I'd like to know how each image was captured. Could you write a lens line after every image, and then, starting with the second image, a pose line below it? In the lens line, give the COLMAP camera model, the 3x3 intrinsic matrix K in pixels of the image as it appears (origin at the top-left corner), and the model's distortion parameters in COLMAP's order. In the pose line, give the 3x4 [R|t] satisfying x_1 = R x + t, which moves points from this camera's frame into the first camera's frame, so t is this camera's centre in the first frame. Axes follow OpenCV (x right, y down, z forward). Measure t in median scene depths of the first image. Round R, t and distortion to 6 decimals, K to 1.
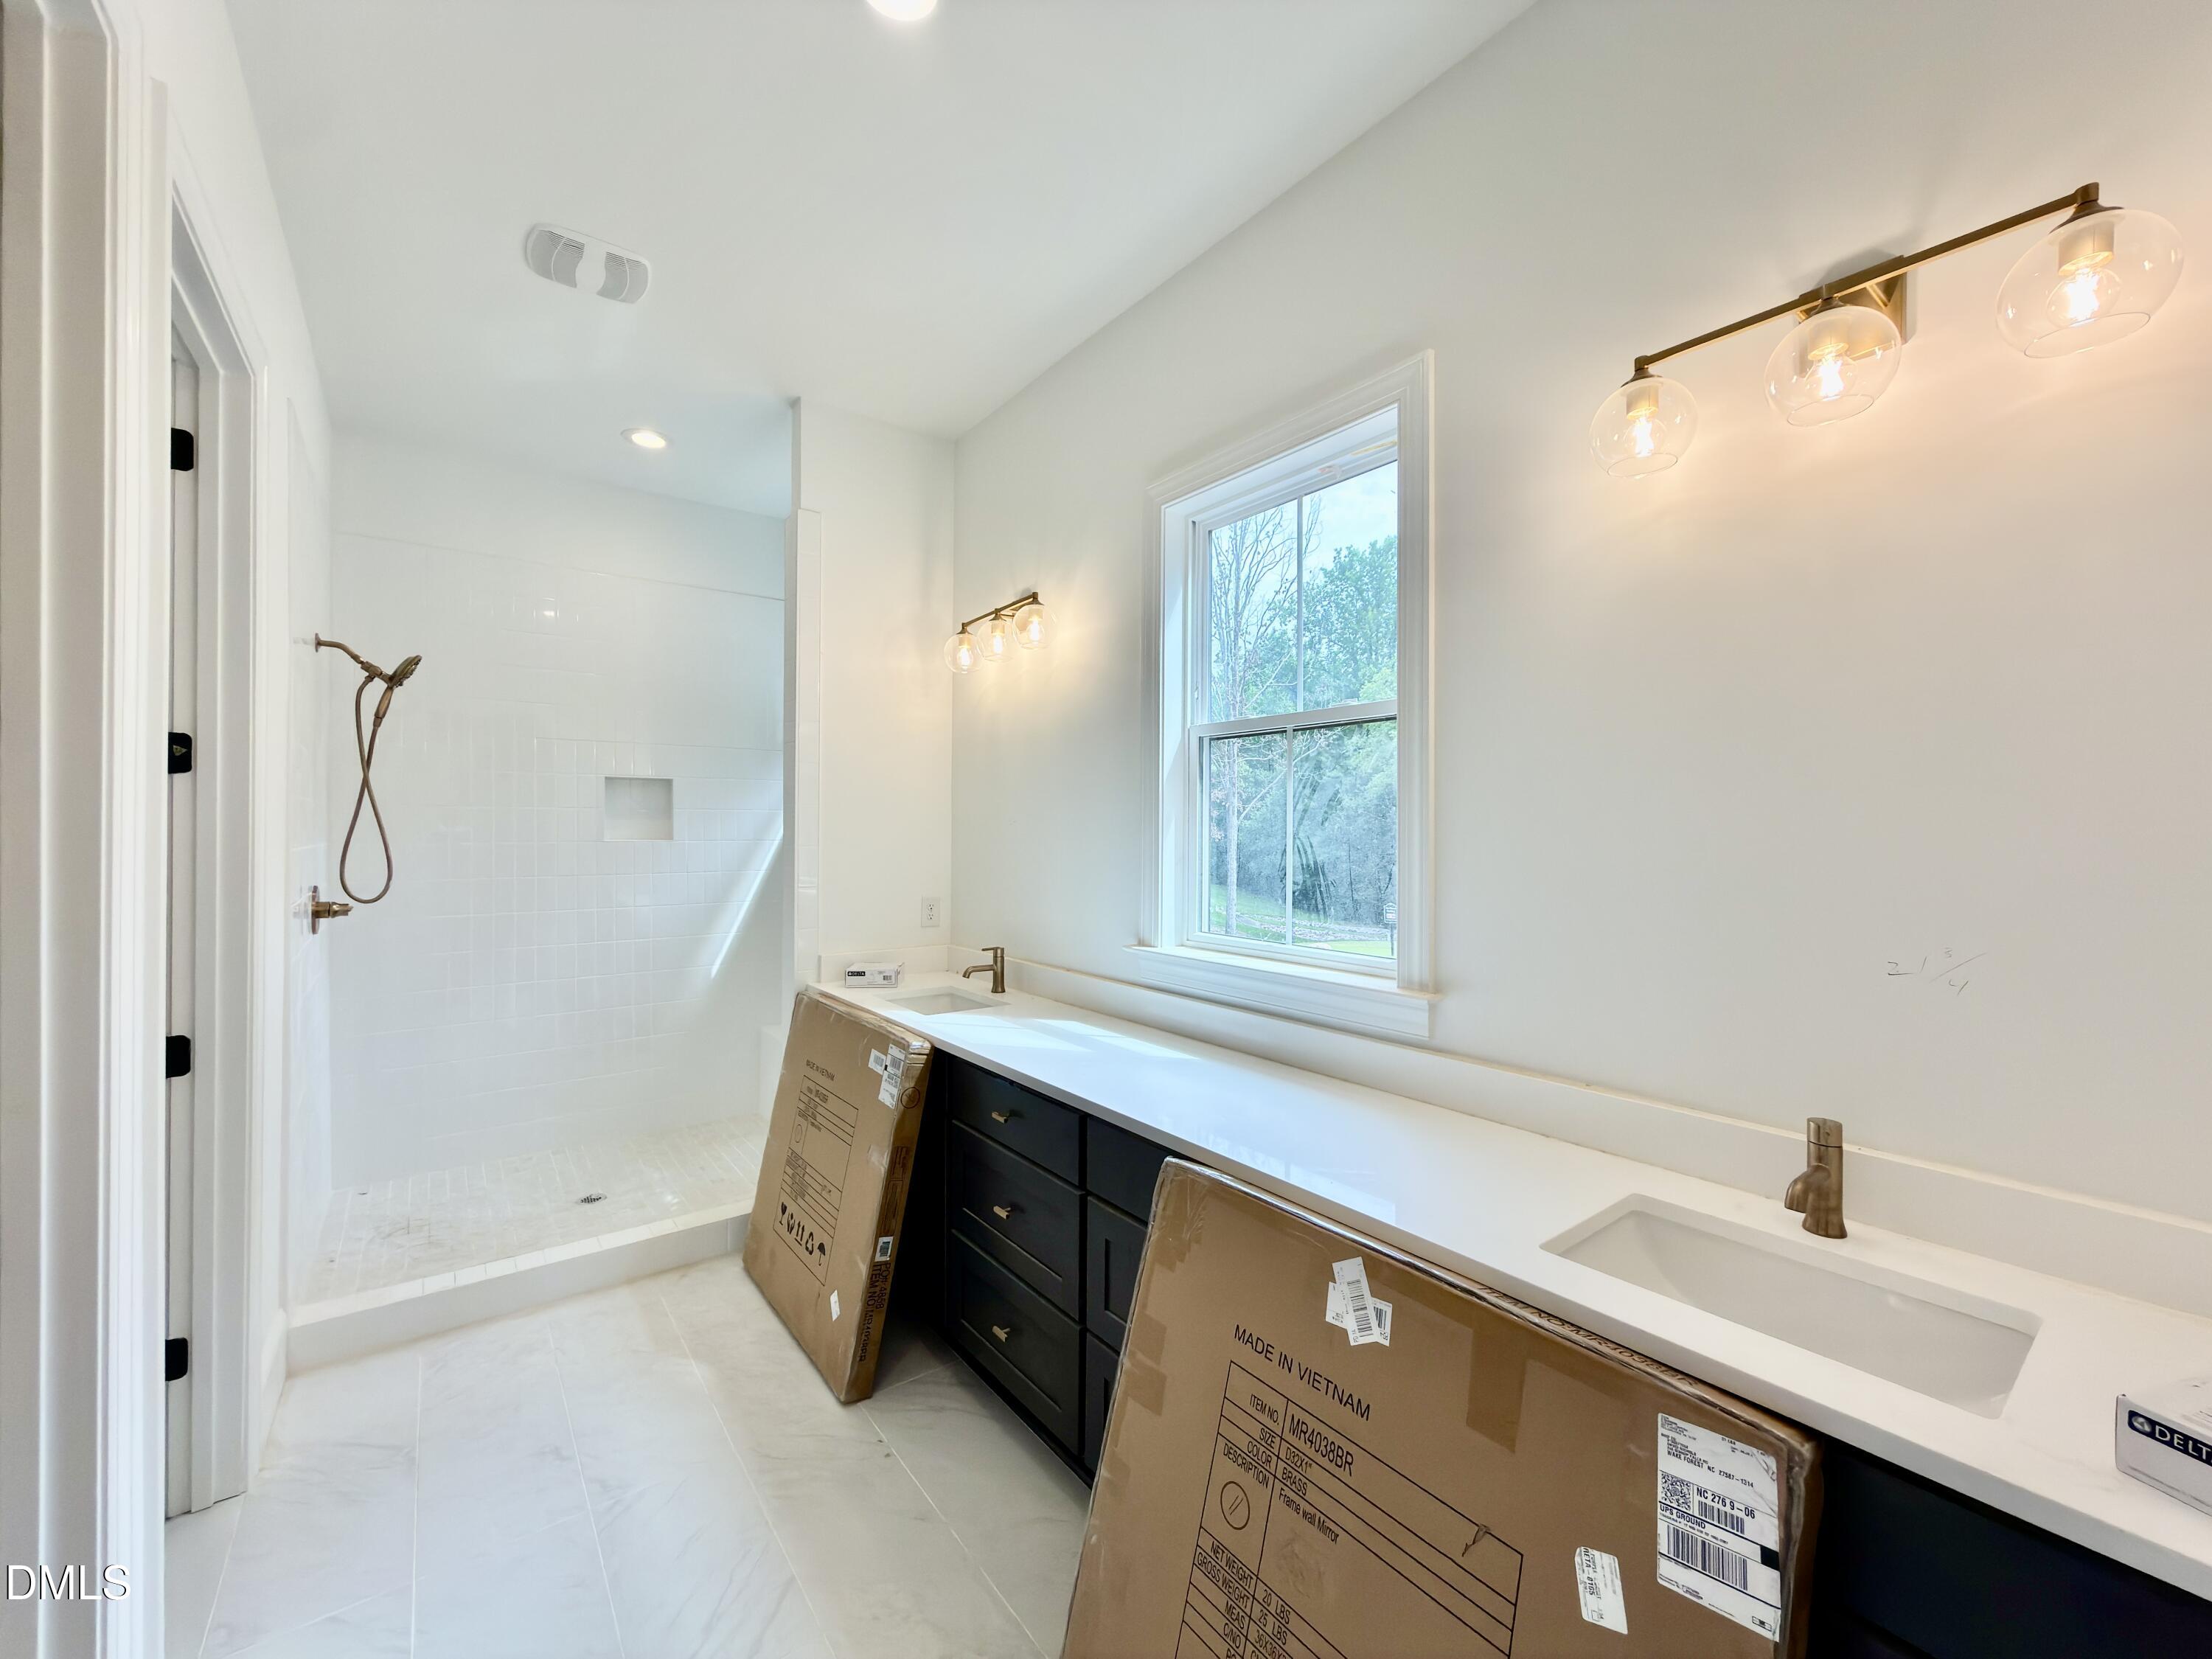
lens RADIAL K [[884.9, 0, 1099.2], [0, 884.9, 823.3], [0, 0, 1]] dist [0.002055, 0.000364]
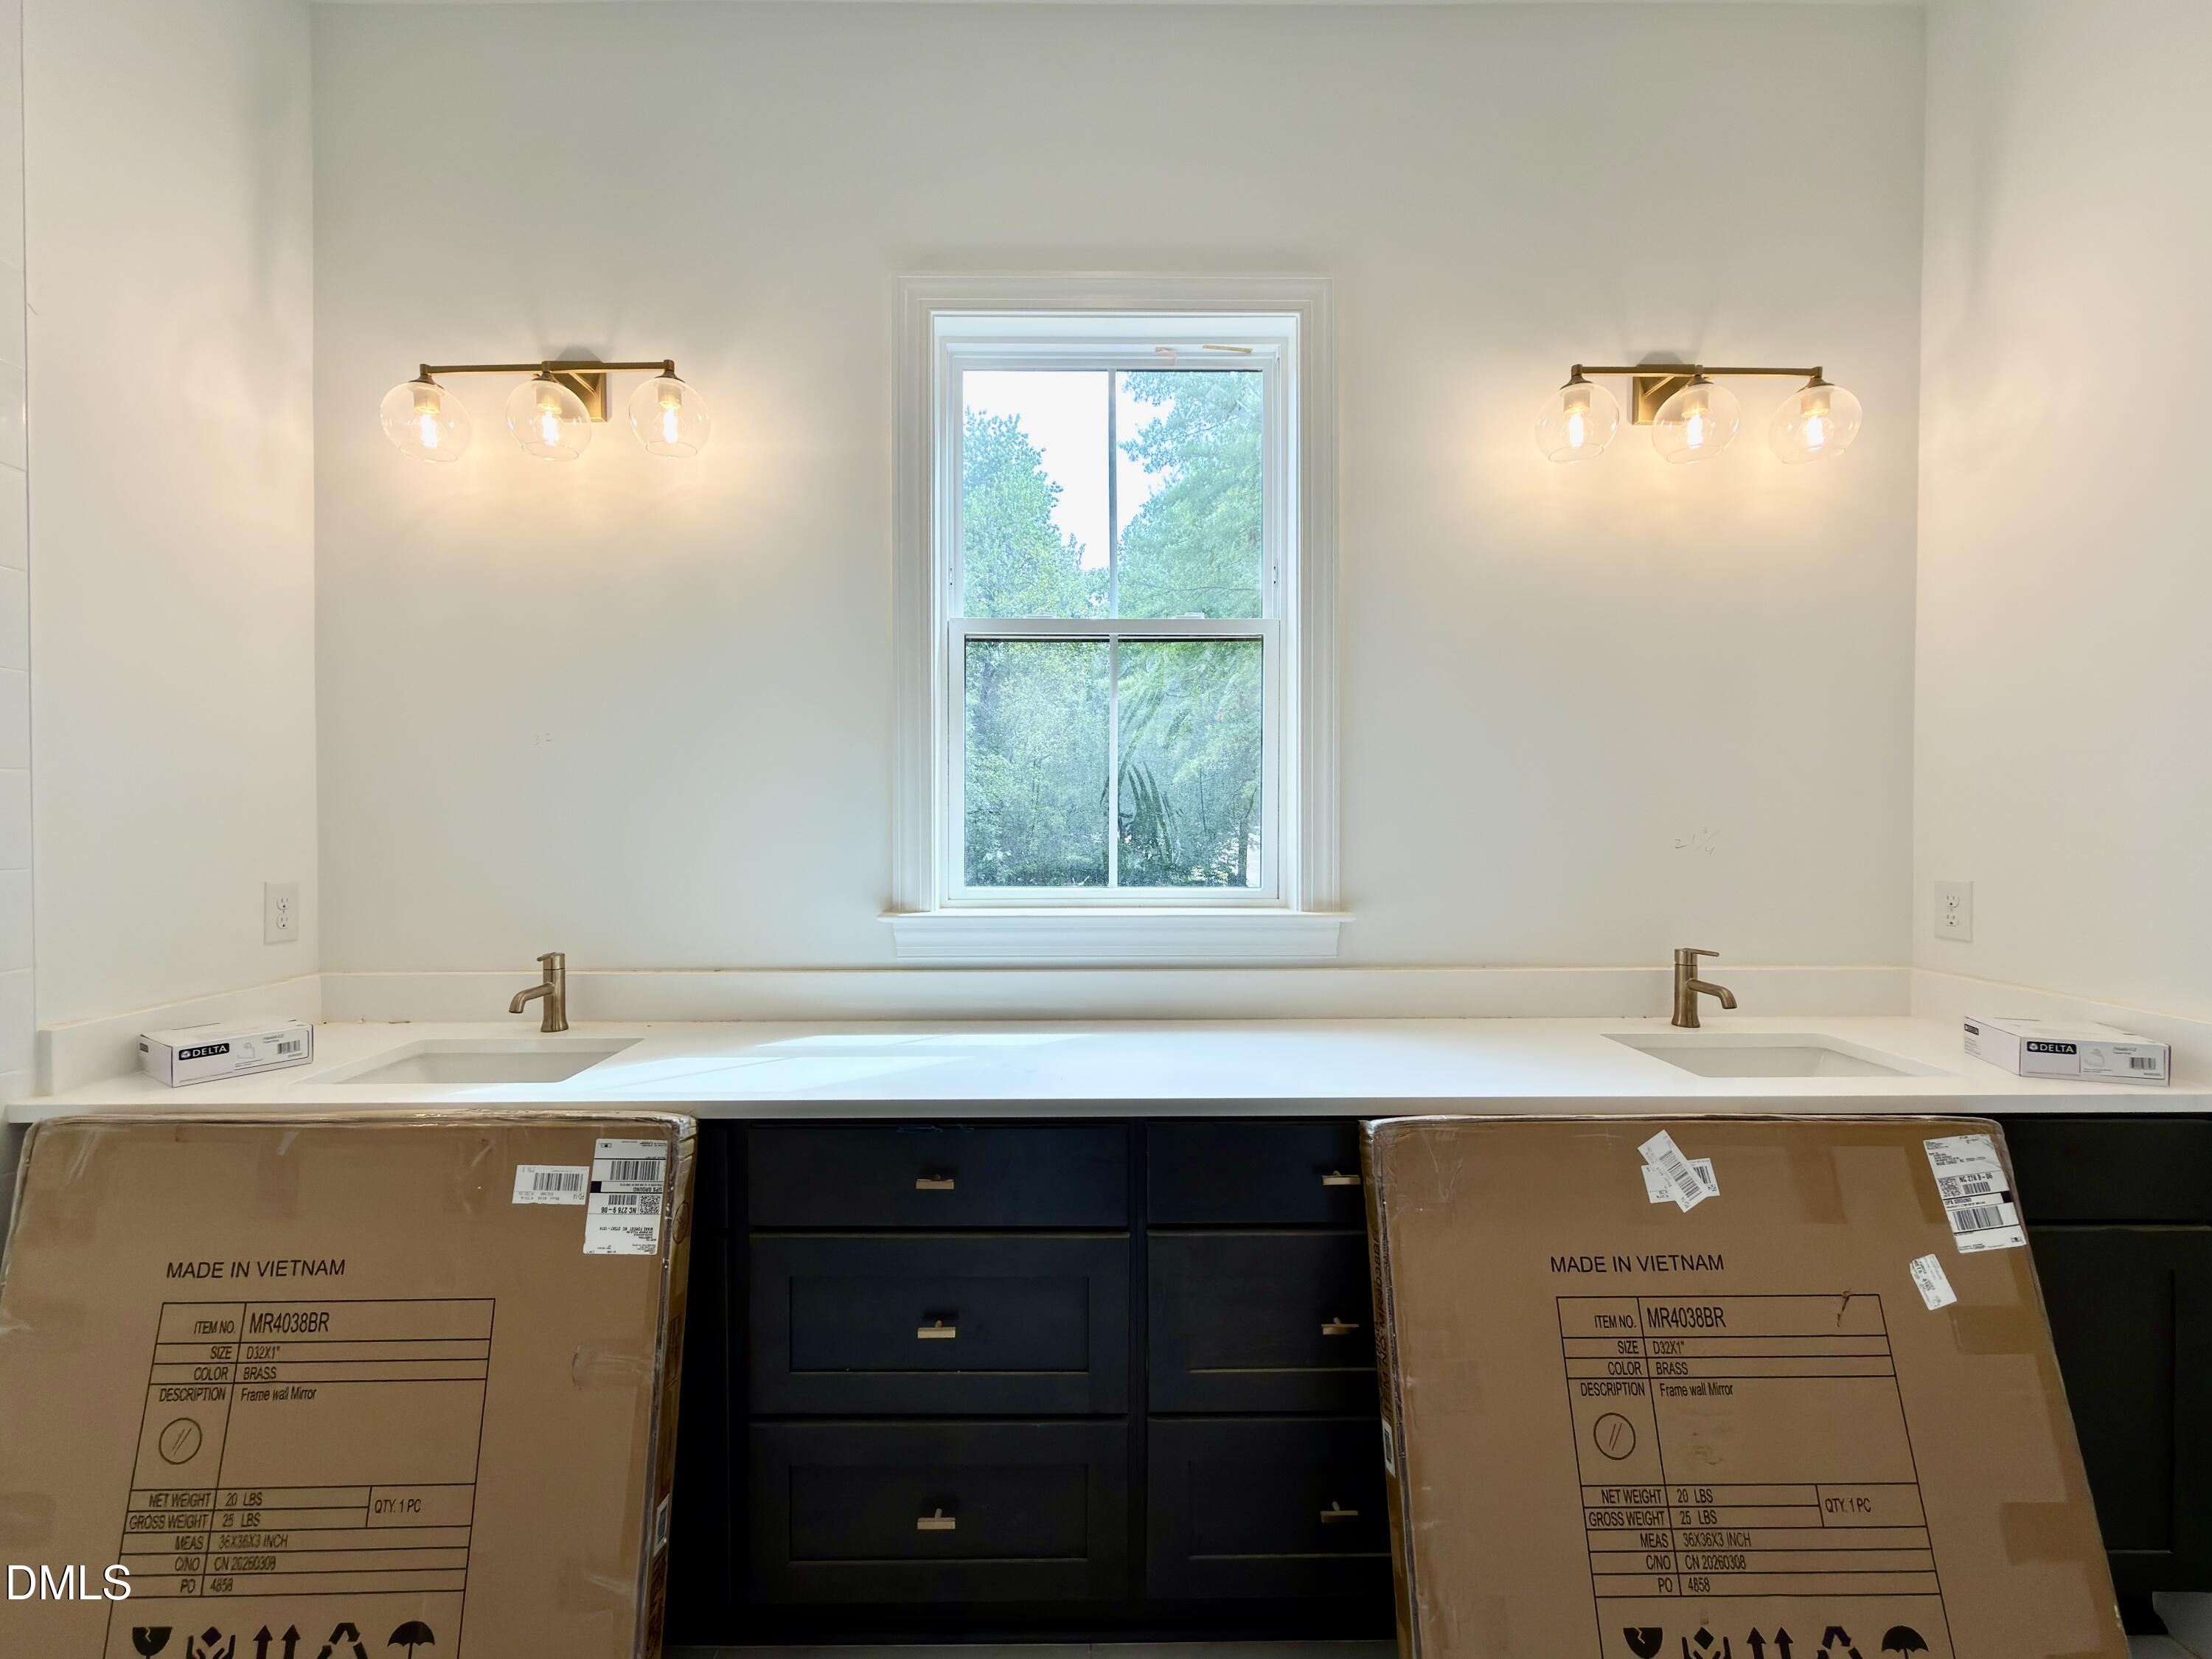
lens RADIAL K [[933.5, 0, 1073.7], [0, 933.5, 826.3], [0, 0, 1]] dist [0.000230, 0.000412]
pose [[0.595065, -0.011990, 0.803588, -0.985288], [-0.002725, 0.999853, 0.016937, 0.111856], [-0.803673, -0.012268, 0.594945, 0.892433]]
